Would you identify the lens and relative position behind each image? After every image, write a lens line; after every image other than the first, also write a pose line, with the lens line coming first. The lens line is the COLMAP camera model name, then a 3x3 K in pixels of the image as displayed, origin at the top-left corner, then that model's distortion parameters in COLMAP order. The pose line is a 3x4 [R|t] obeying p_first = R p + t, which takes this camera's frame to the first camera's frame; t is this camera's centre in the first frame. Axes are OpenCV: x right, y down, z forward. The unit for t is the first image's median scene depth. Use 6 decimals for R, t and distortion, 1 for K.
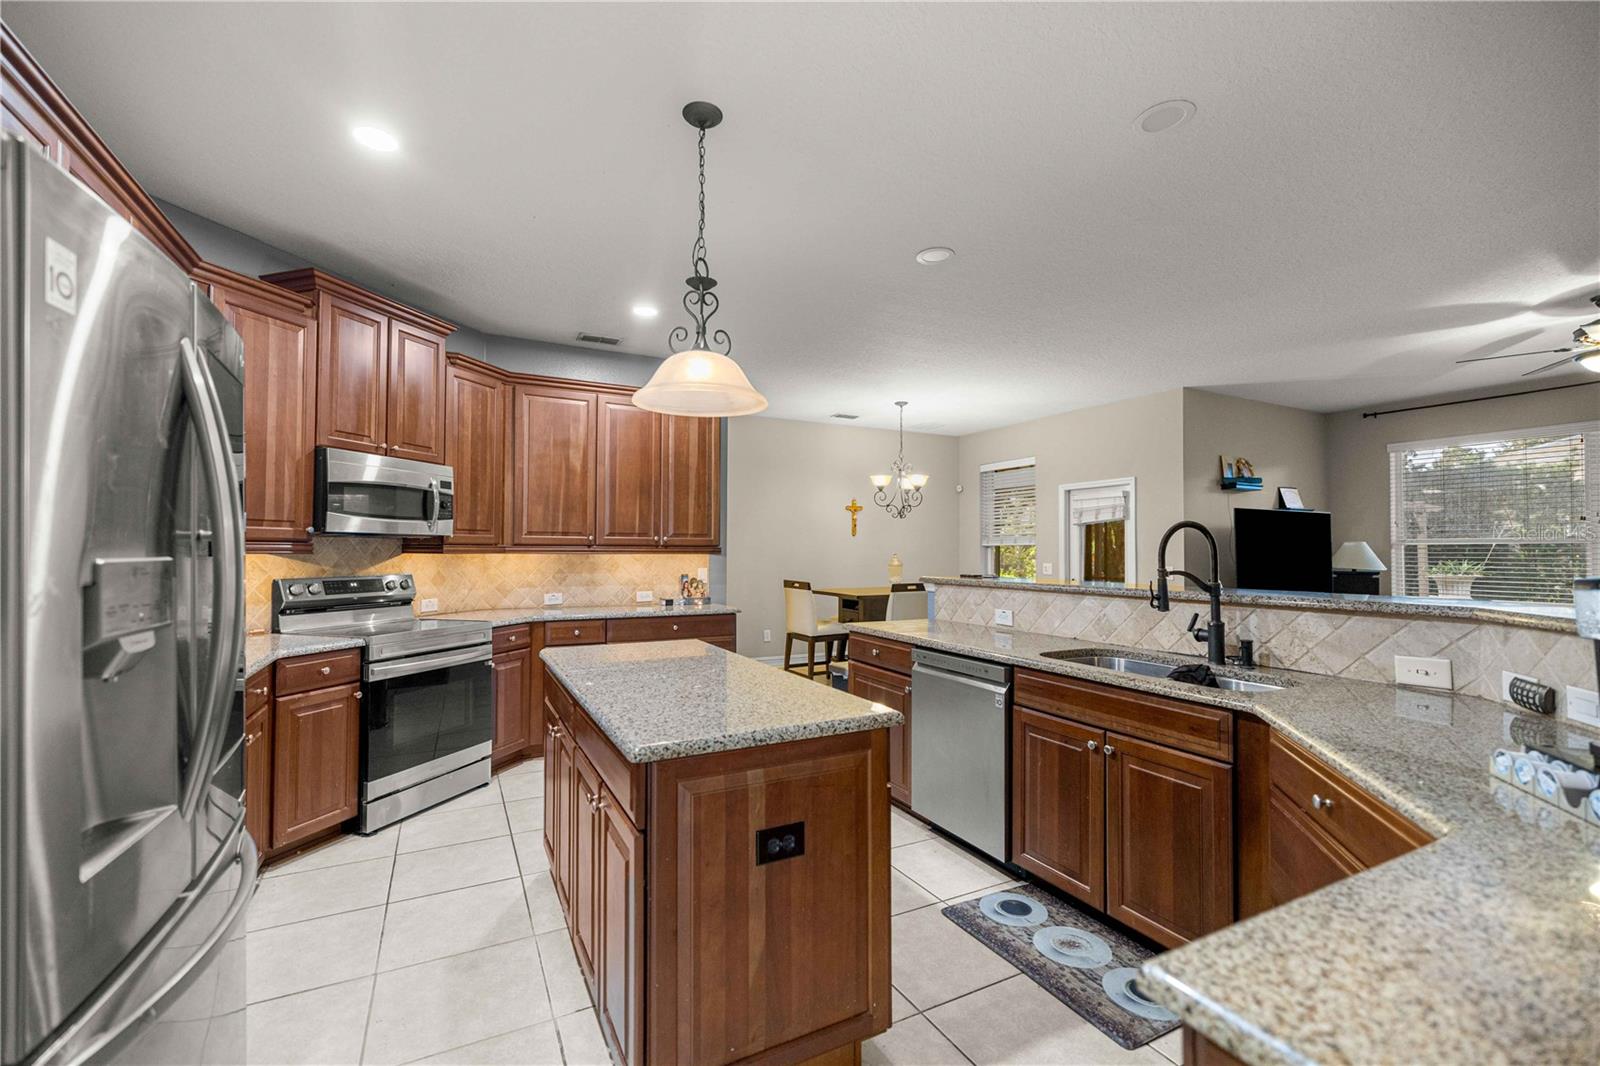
lens RADIAL K [[675.5, 0, 801.7], [0, 675.5, 537.9], [0, 0, 1]] dist [0.005950, -0.000884]
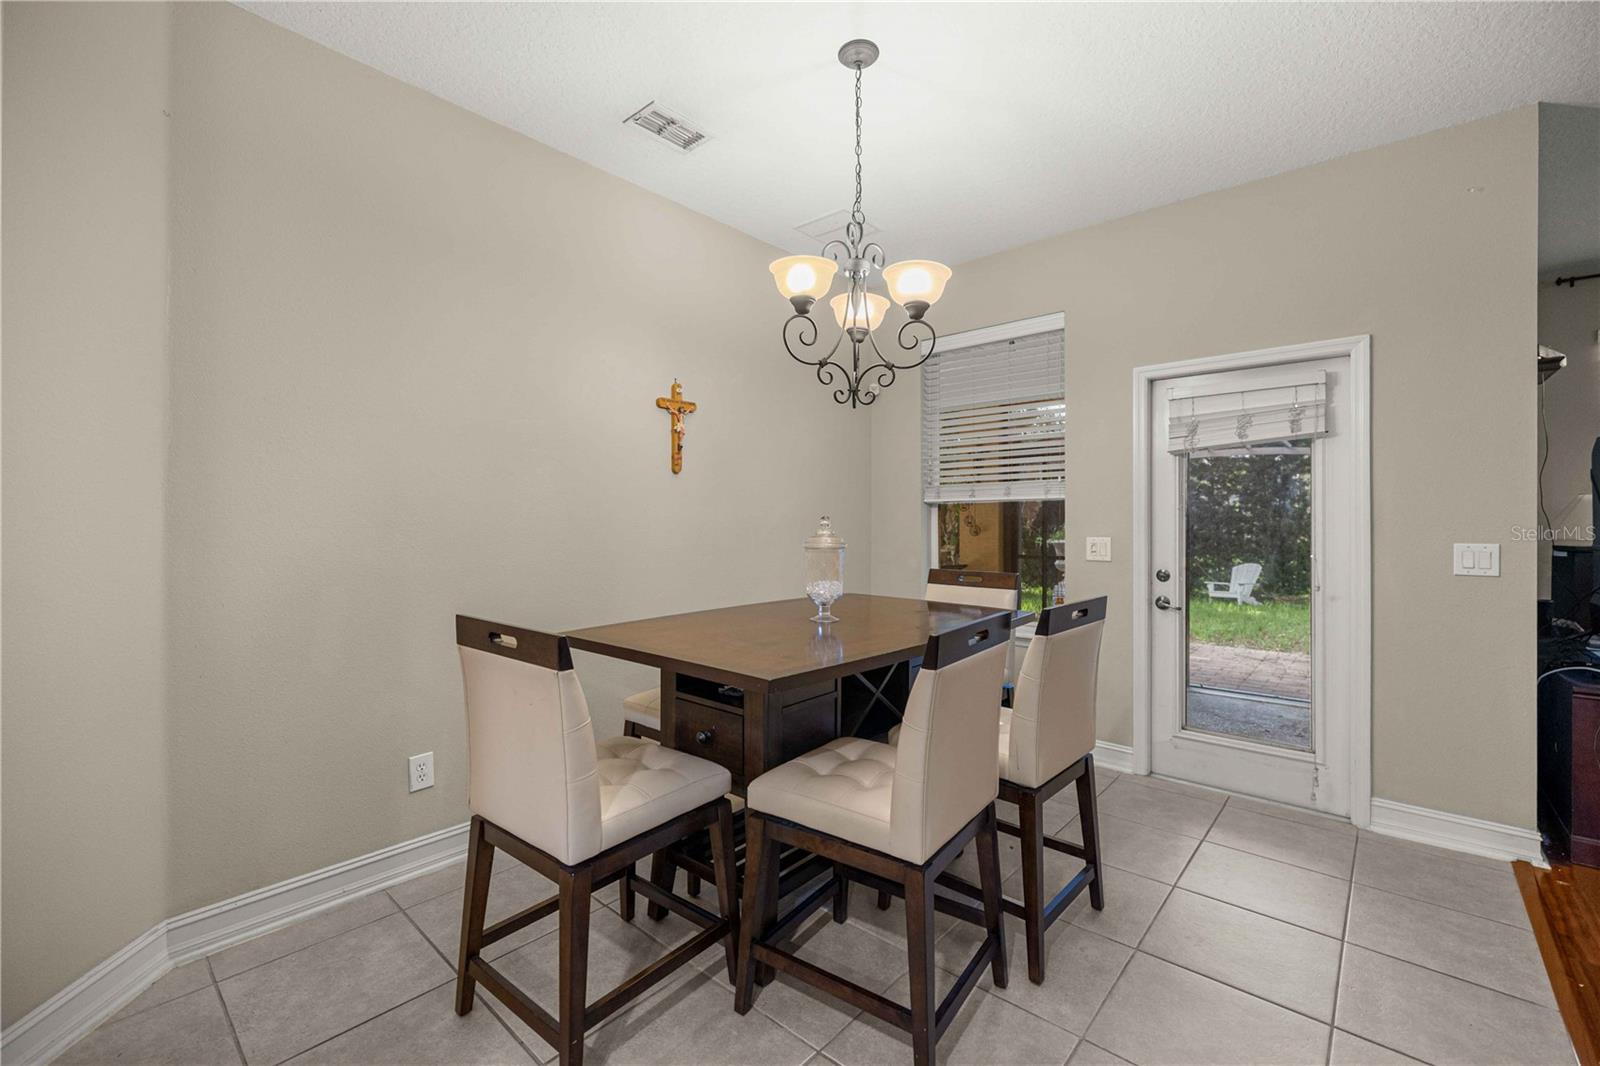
lens RADIAL K [[675.5, 0, 799.6], [0, 675.5, 526.7], [0, 0, 1]] dist [0.005950, -0.000884]
pose [[0.936107, -0.004460, 0.351687, 0.007023], [-0.005018, 0.999648, 0.026034, 0.030981], [-0.351679, -0.026135, 0.935756, 1.022747]]
